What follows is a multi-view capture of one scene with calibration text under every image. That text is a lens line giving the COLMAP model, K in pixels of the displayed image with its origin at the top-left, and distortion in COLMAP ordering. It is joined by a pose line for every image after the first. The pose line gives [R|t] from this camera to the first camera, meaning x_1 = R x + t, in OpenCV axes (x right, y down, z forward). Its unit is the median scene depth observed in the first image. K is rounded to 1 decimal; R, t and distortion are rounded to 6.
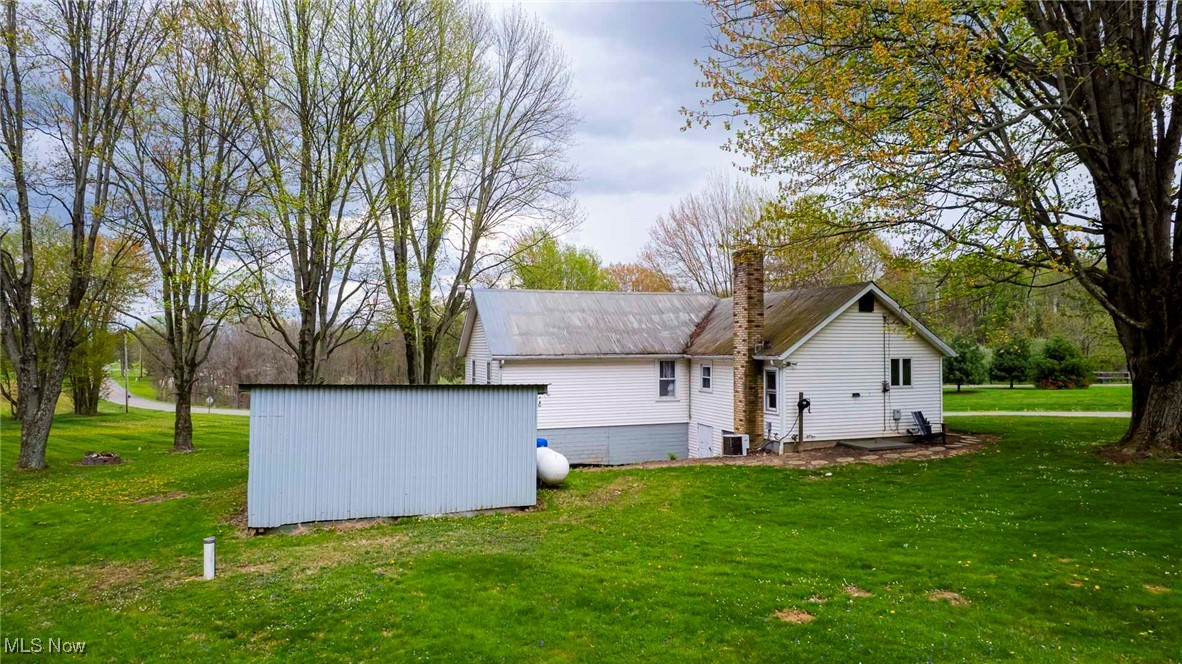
lens RADIAL K [[798.3, 0, 590.8], [0, 798.3, 334.7], [0, 0, 1]] dist [0.004845, 0.004520]
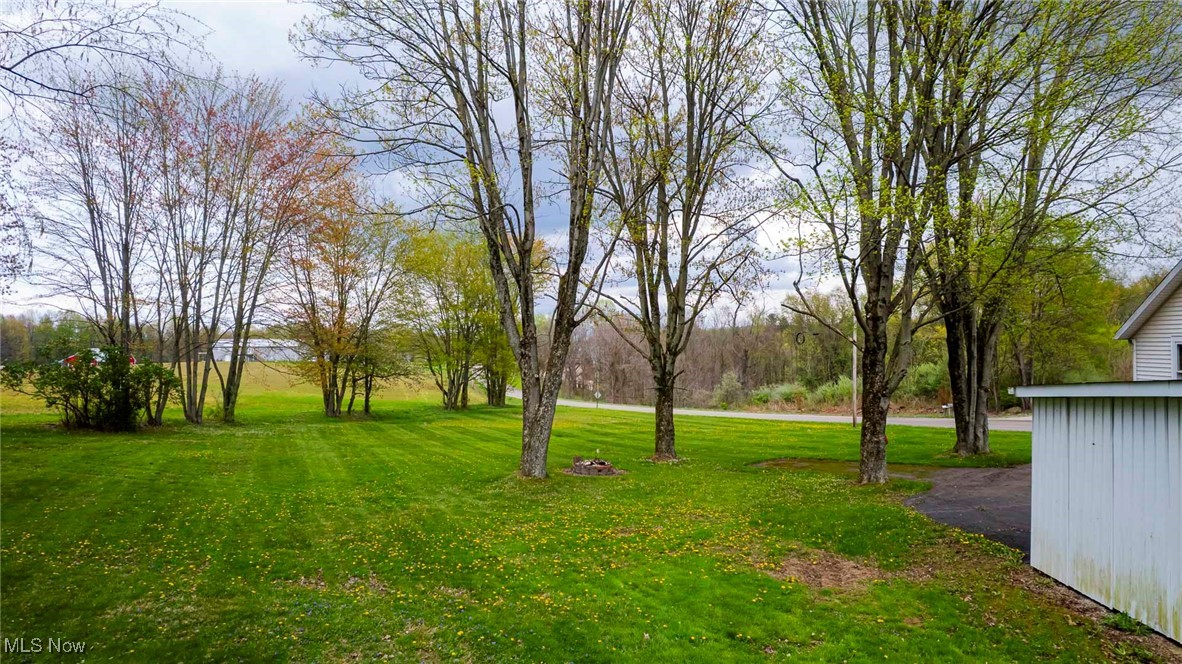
lens RADIAL K [[798.3, 0, 591.4], [0, 798.3, 332.1], [0, 0, 1]] dist [0.004845, 0.004520]
pose [[0.922746, -0.003549, -0.385393, -0.265609], [0.002711, 0.999993, -0.002718, 0.017870], [0.385400, 0.001463, 0.922748, 0.222108]]
